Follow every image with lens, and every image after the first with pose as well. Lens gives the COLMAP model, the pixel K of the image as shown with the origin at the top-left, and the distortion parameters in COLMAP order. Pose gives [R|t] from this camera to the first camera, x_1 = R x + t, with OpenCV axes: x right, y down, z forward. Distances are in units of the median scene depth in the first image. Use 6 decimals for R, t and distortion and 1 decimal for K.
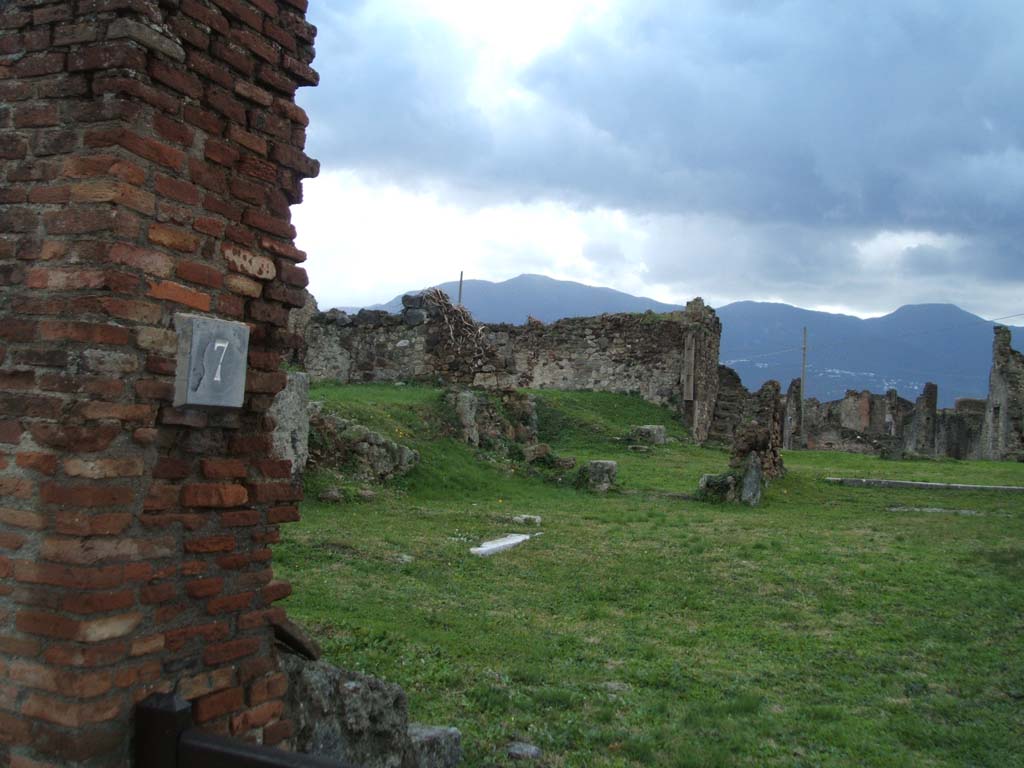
lens RADIAL K [[1140.2, 0, 513.6], [0, 1140.2, 375.0], [0, 0, 1]] dist [-0.172111, 0.000000]
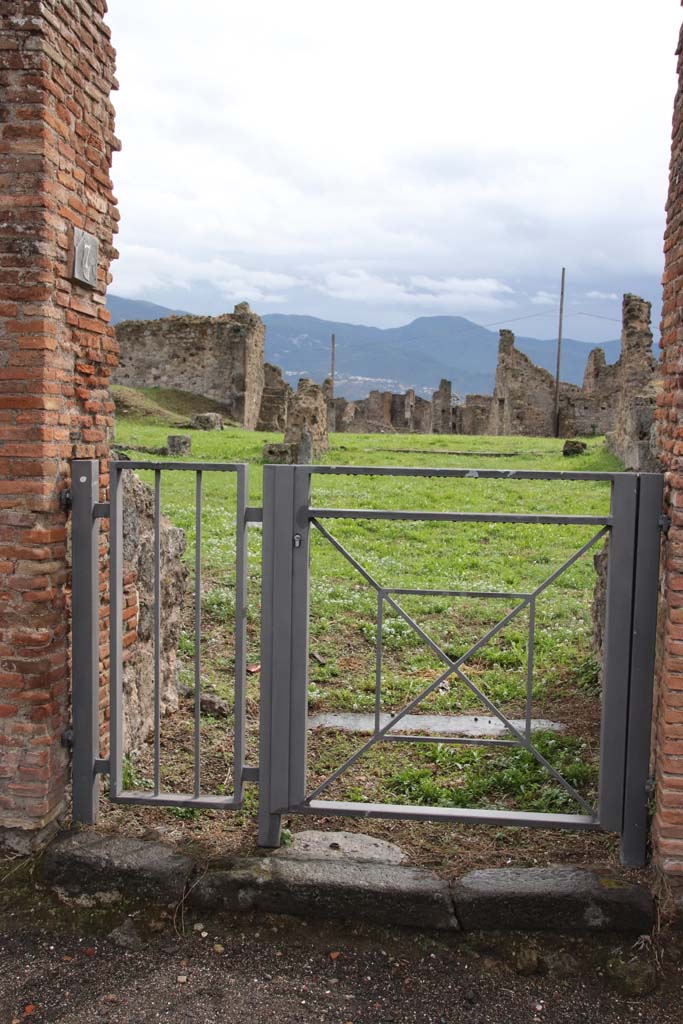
lens RADIAL K [[1044.0, 0, 336.3], [0, 1044.0, 521.5], [0, 0, 1]] dist [0.050731, 0.000000]
pose [[0.966705, -0.046584, 0.251617, -0.283721], [0.013226, 0.991072, 0.132671, 0.156736], [-0.255551, -0.124925, 0.958690, -0.599812]]
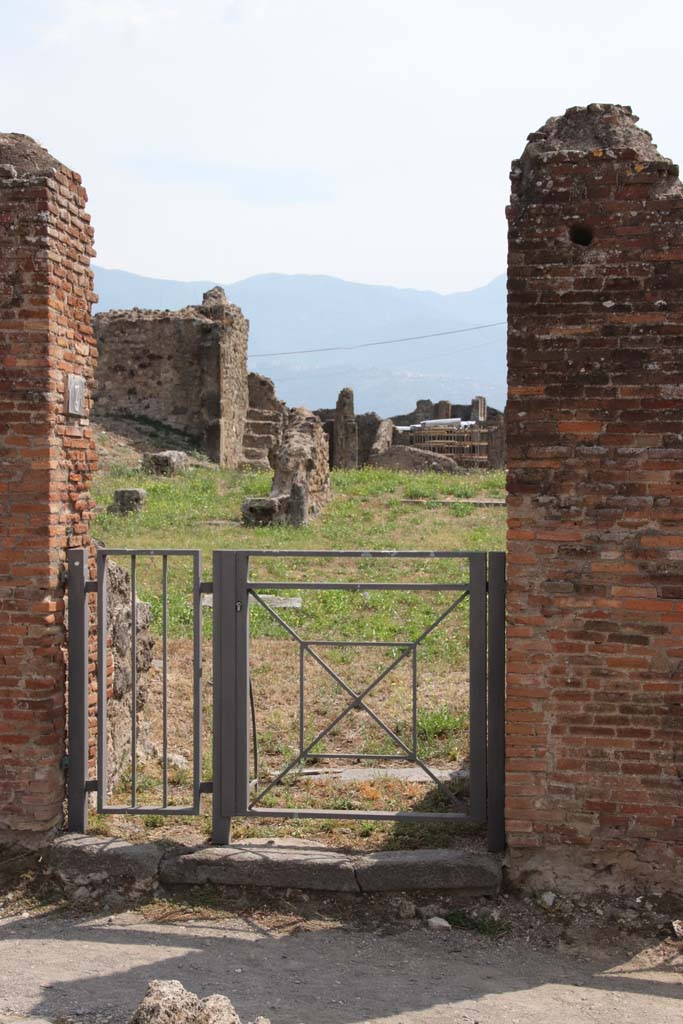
lens RADIAL K [[1682.4, 0, 350.2], [0, 1682.4, 521.8], [0, 0, 1]] dist [0.297901, 0.000000]
pose [[0.969431, -0.052622, 0.239653, -0.498687], [0.033474, 0.995964, 0.083279, -0.022476], [-0.243069, -0.072711, 0.967280, -2.154729]]
